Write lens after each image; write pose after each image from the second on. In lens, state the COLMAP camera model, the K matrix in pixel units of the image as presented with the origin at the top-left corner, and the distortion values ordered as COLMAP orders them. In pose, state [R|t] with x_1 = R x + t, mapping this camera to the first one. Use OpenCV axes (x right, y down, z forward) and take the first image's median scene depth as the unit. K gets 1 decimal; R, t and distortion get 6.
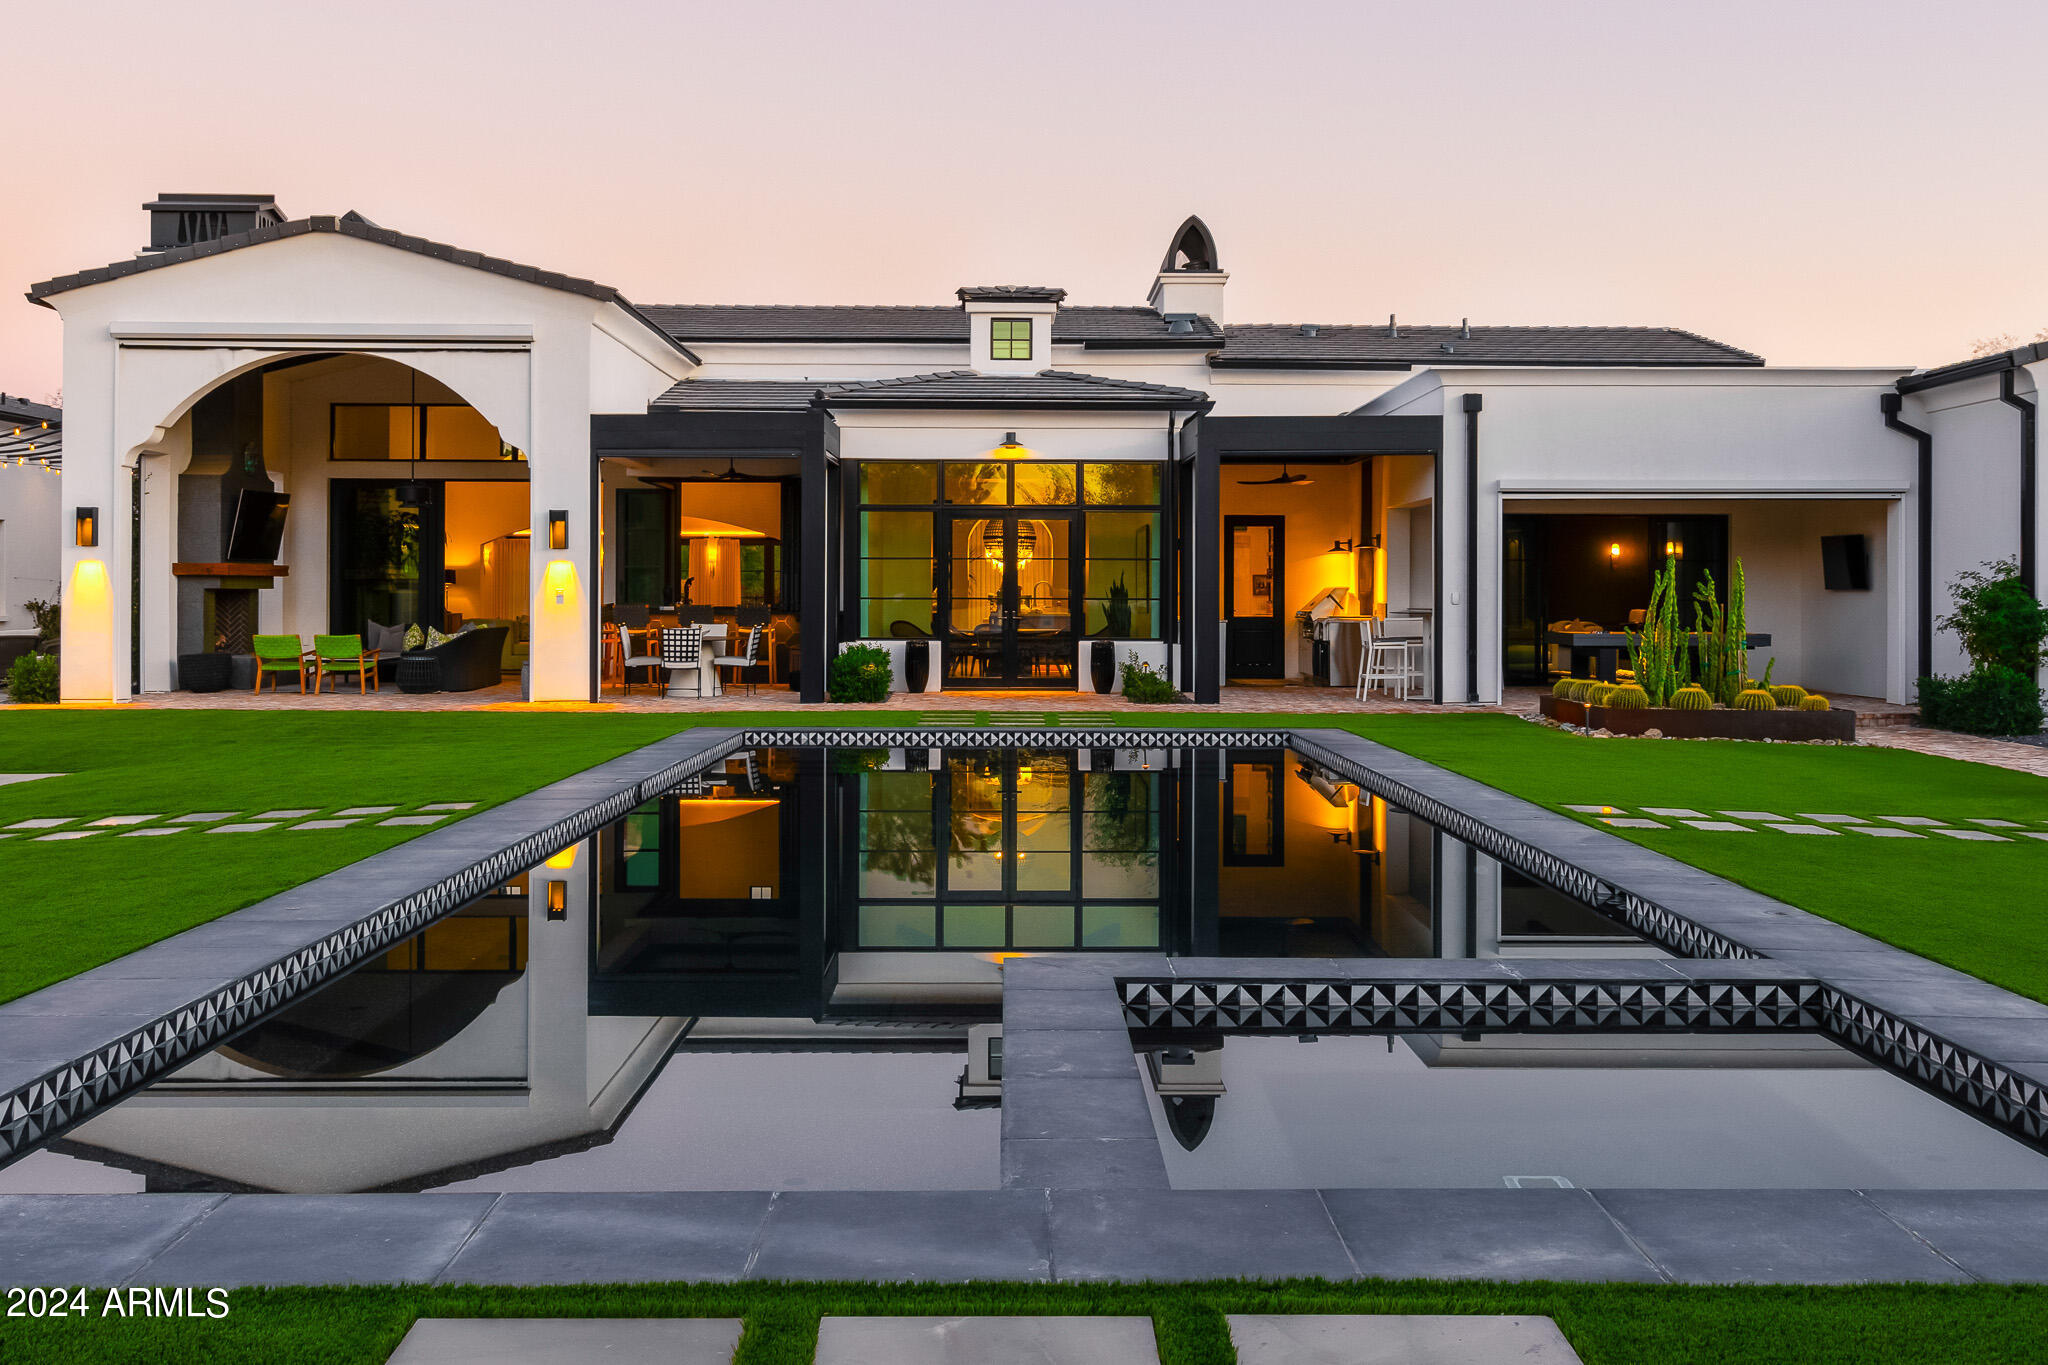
lens RADIAL K [[1957.8, 0, 1019.6], [0, 1957.8, 606.6], [0, 0, 1]] dist [0.010969, -0.003187]
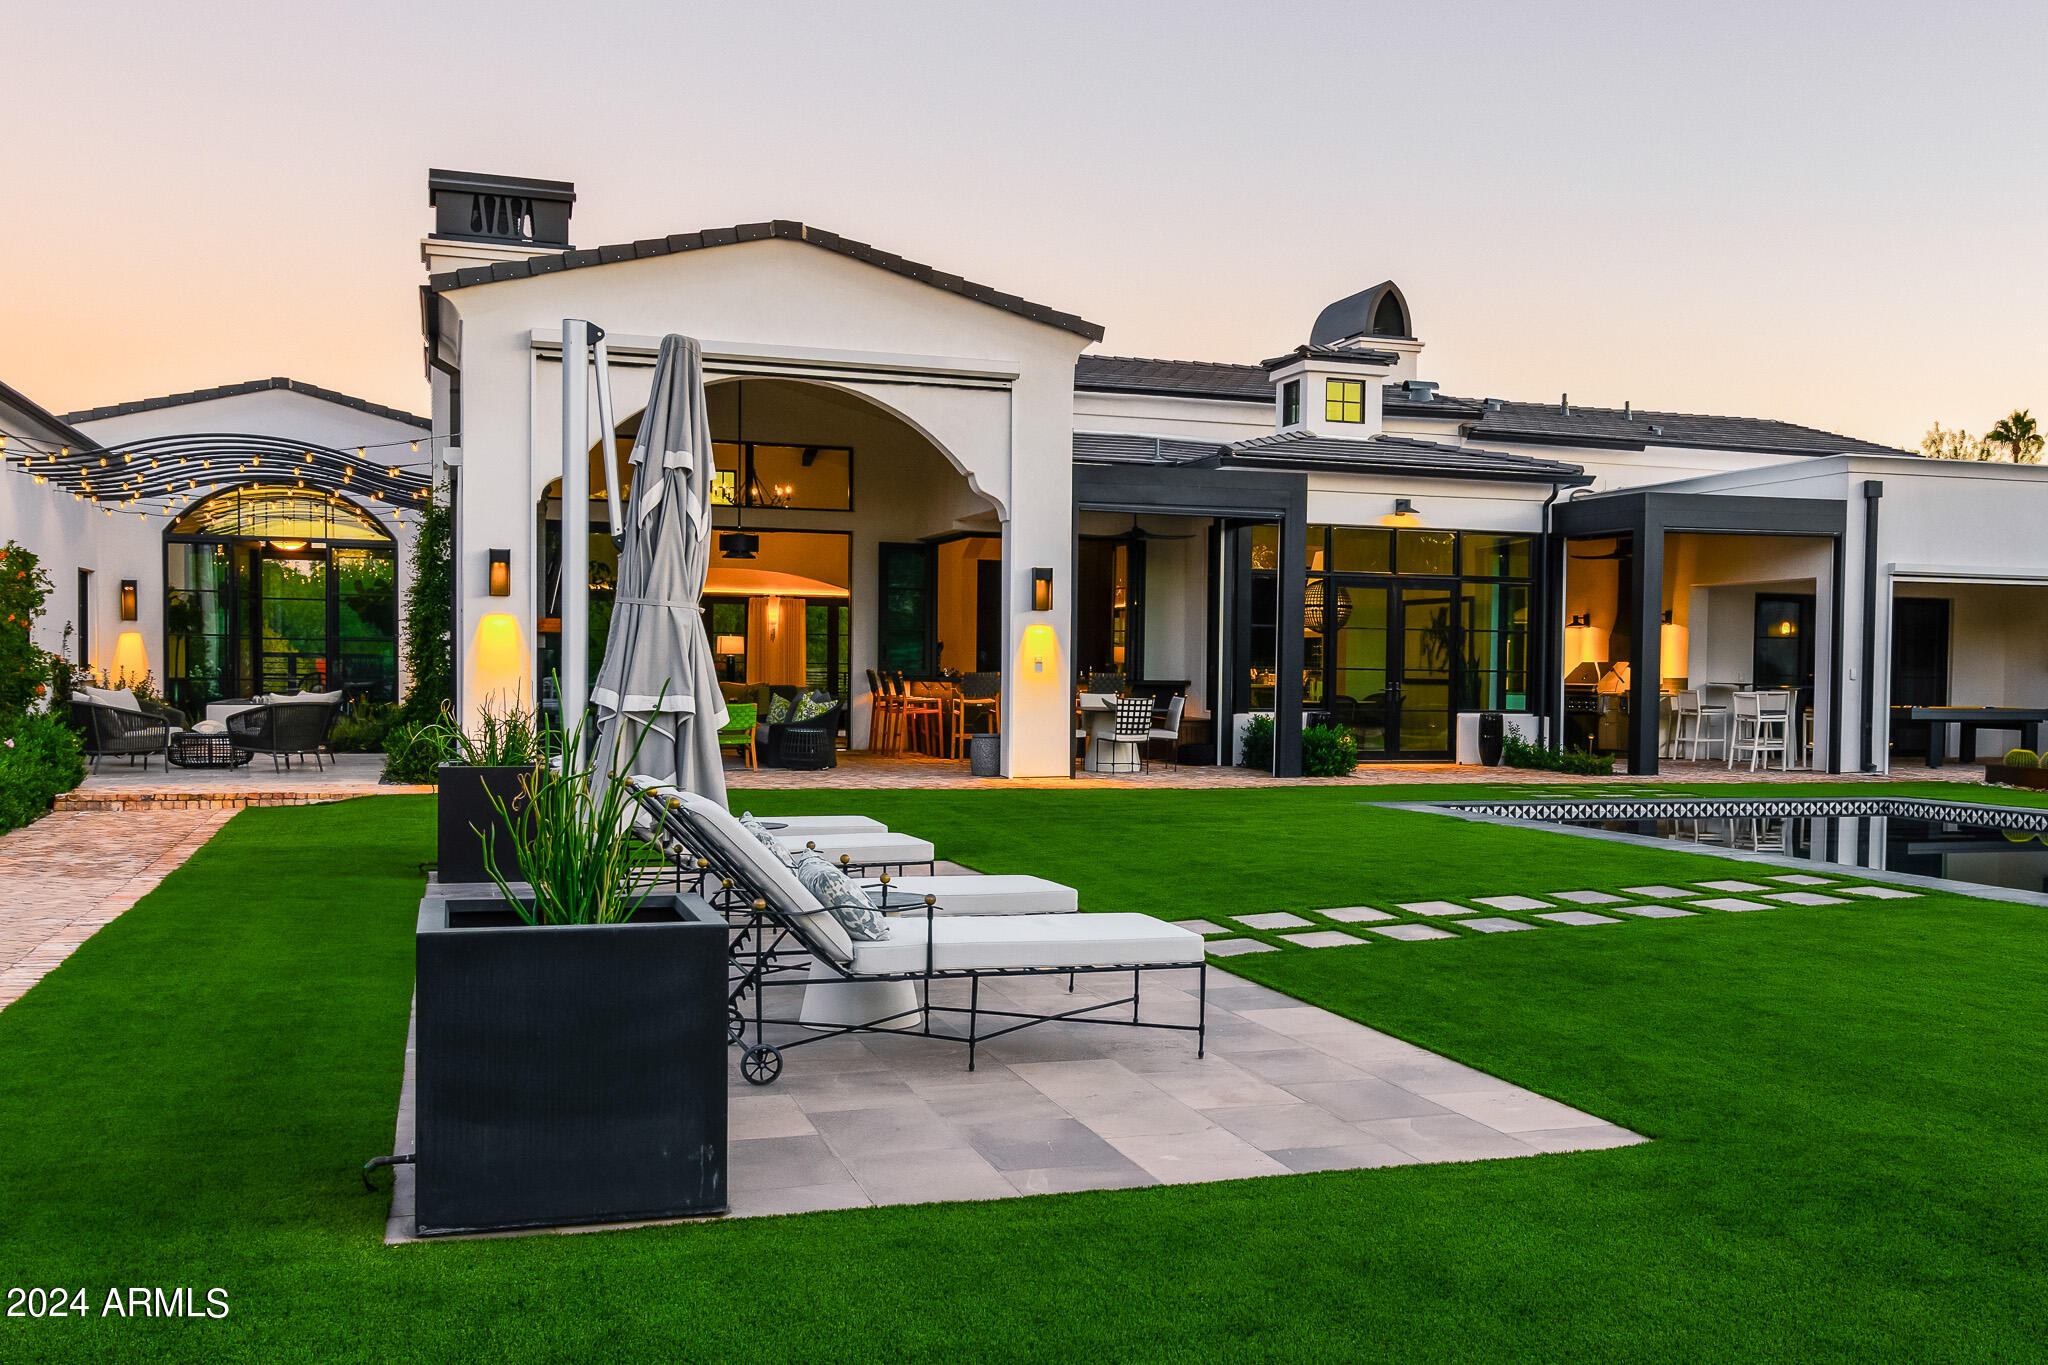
lens RADIAL K [[2070.3, 0, 1200.8], [0, 2070.3, 758.8], [0, 0, 1]] dist [0.005195, -0.006902]
pose [[0.939290, -0.004452, 0.343096, -0.453716], [-0.008896, 0.999264, 0.037319, 0.002608], [-0.343009, -0.038105, 0.938559, 0.062577]]
